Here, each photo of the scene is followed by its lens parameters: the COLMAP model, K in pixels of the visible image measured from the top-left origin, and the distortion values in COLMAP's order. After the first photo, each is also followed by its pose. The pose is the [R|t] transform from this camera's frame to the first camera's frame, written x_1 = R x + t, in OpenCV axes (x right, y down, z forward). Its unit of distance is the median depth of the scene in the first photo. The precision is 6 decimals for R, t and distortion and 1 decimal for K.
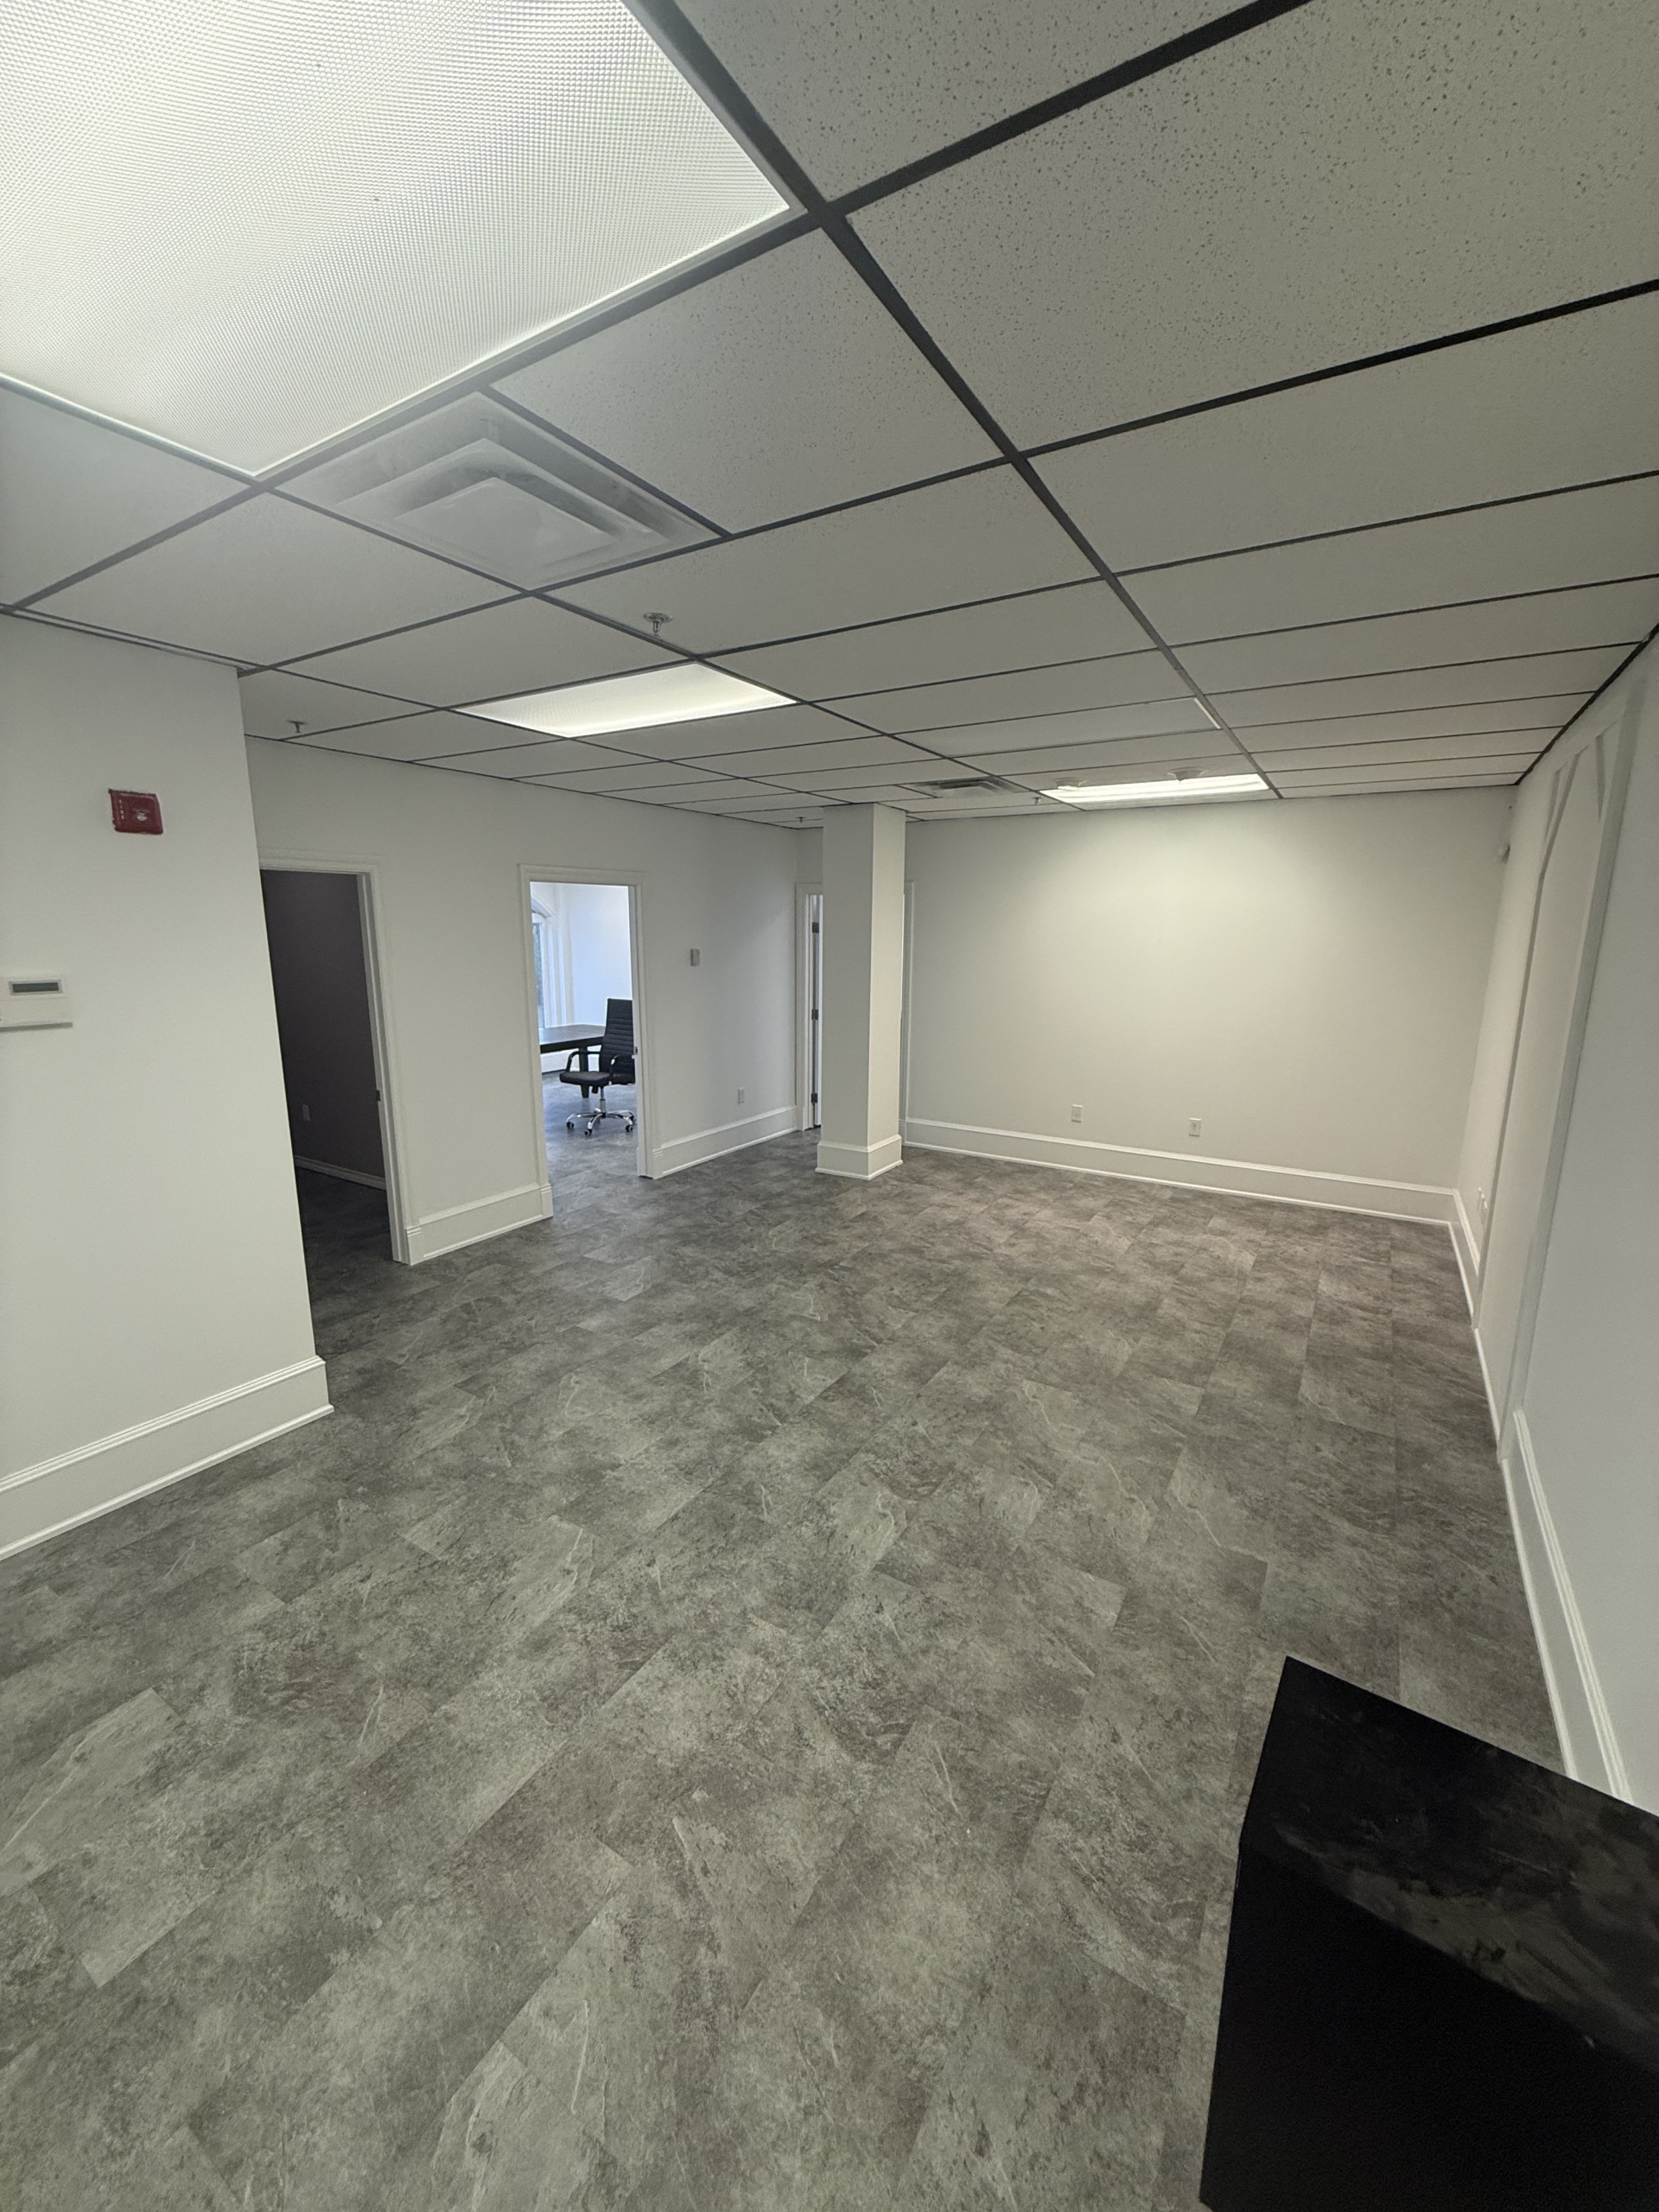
lens RADIAL K [[877.0, 0, 828.3], [0, 877.0, 1101.0], [0, 0, 1]] dist [0.000109, 0.000077]
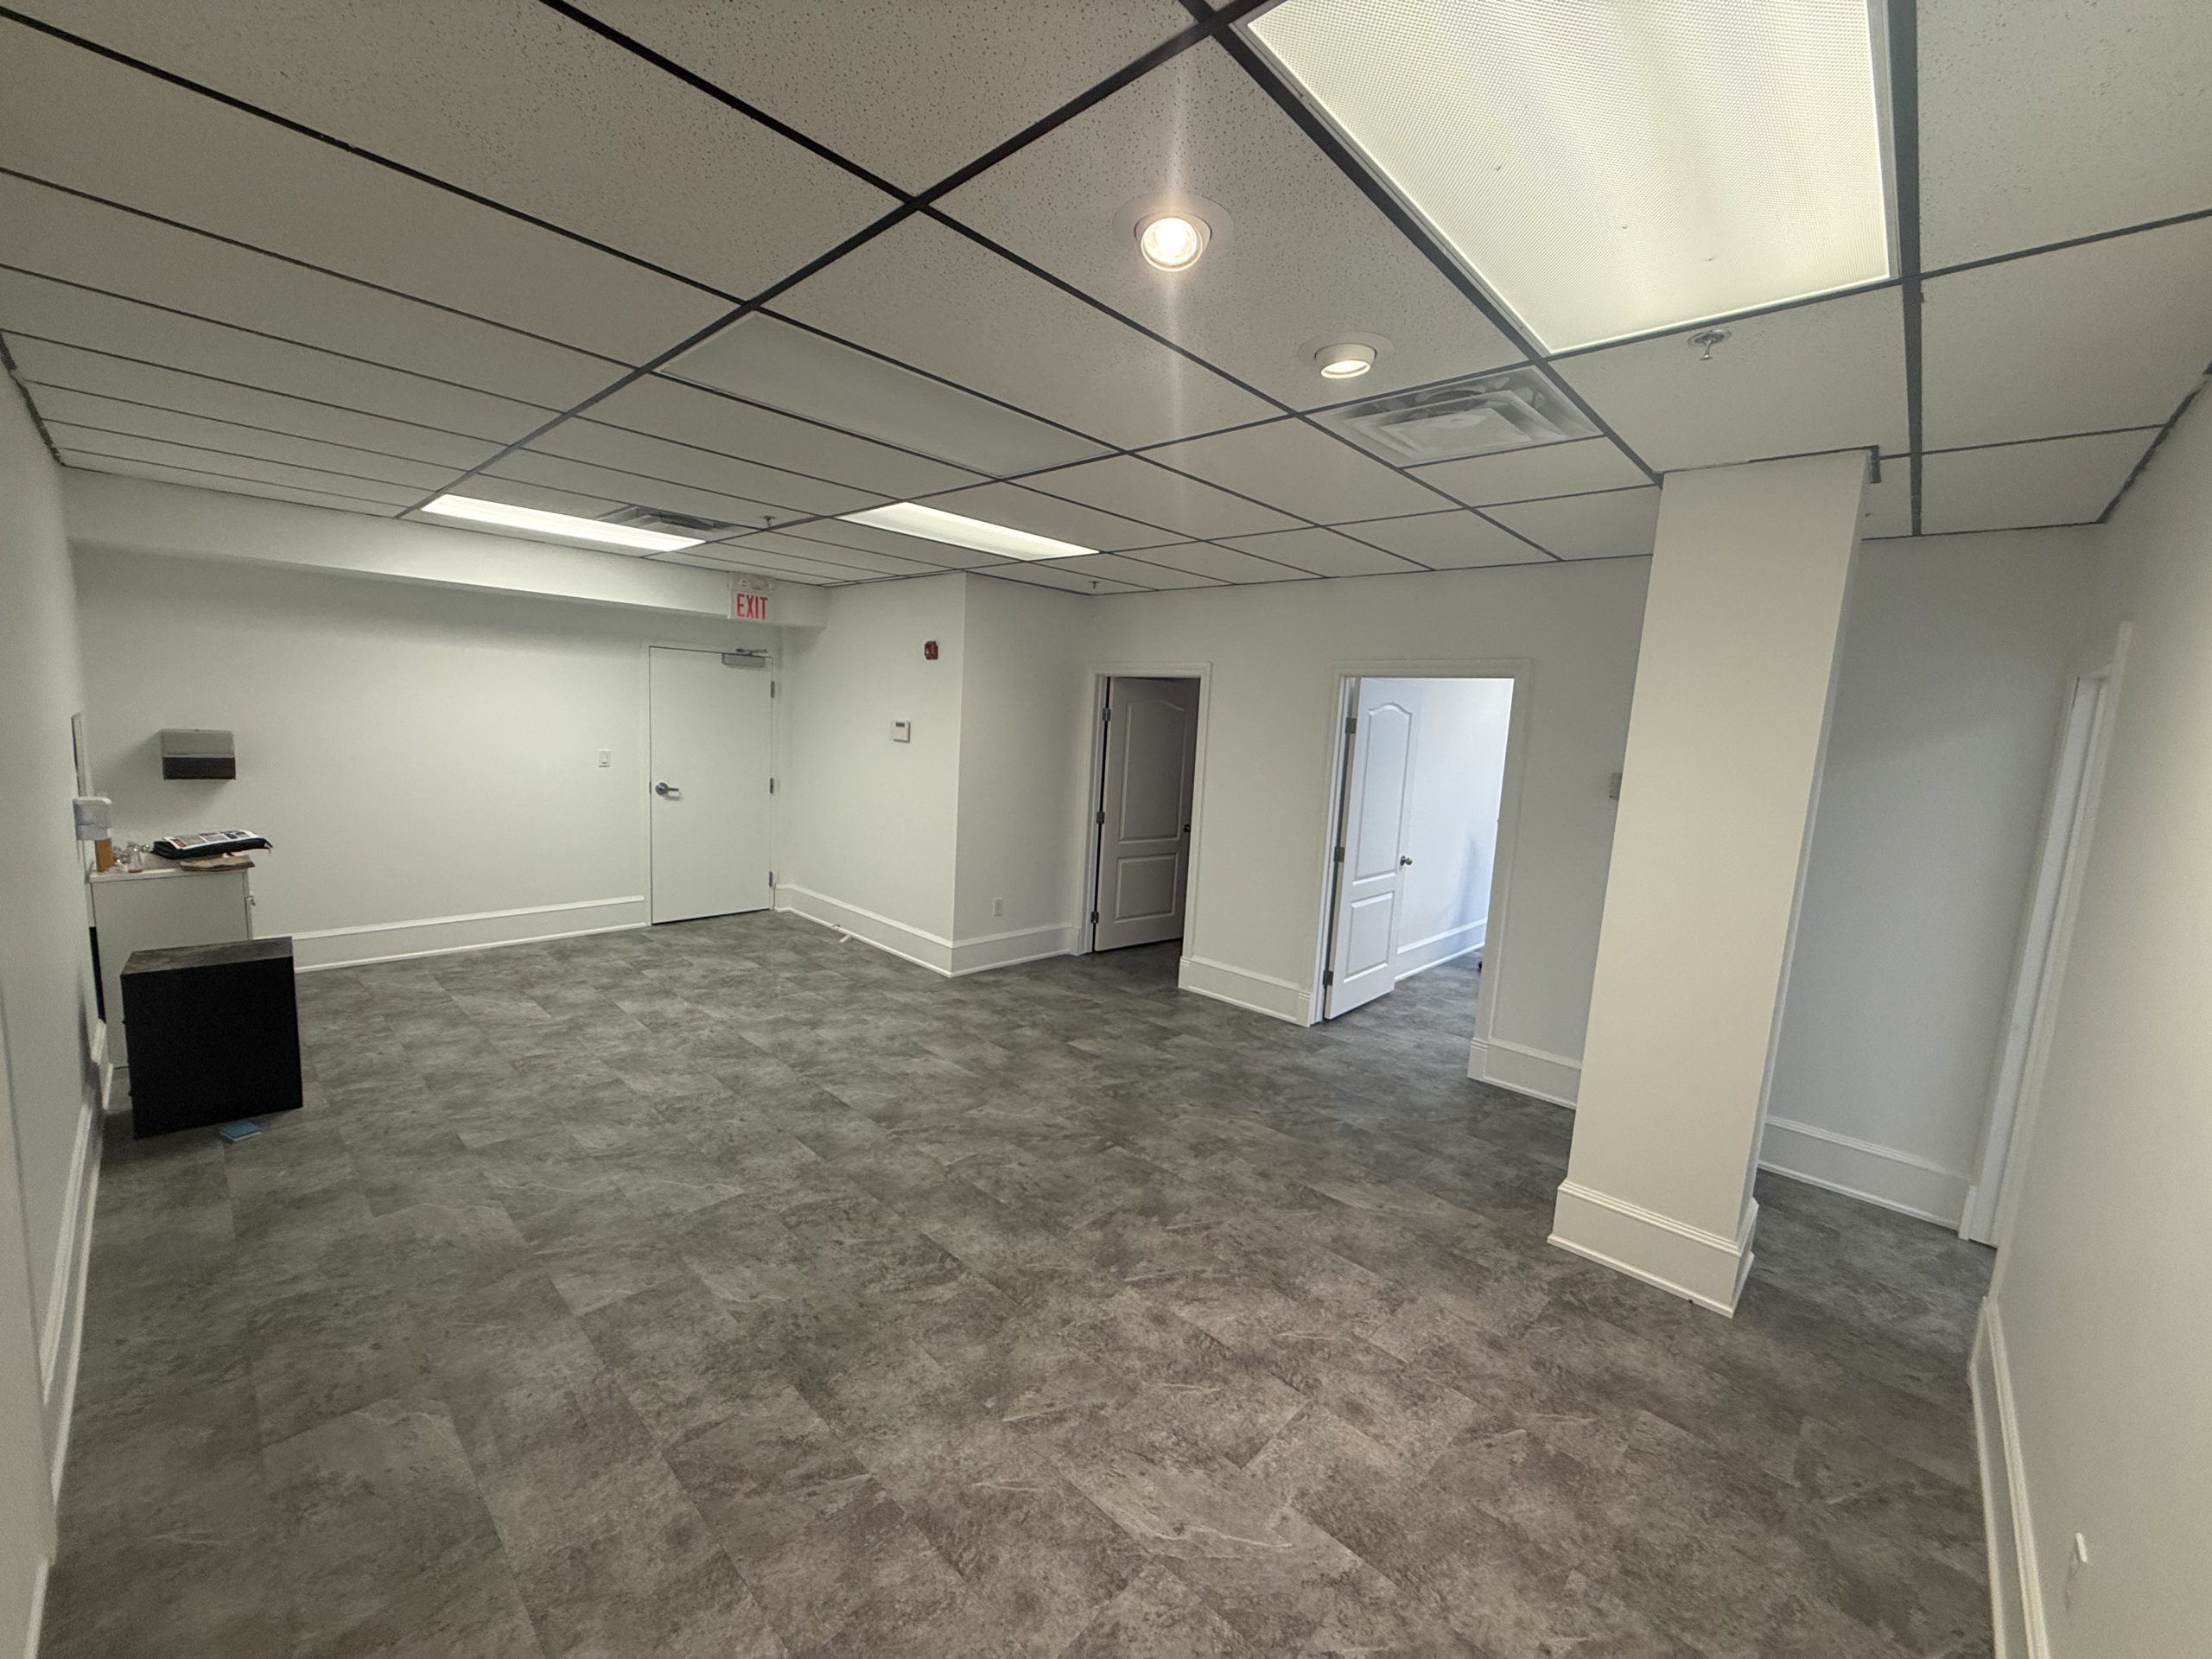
lens RADIAL K [[877.0, 0, 1105.4], [0, 877.0, 831.2], [0, 0, 1]] dist [0.000109, 0.000077]
pose [[-0.196141, 0.111357, -0.974232, 0.910365], [-0.248022, 0.955590, 0.159160, -0.244025], [0.948691, 0.272849, -0.159811, 1.295677]]
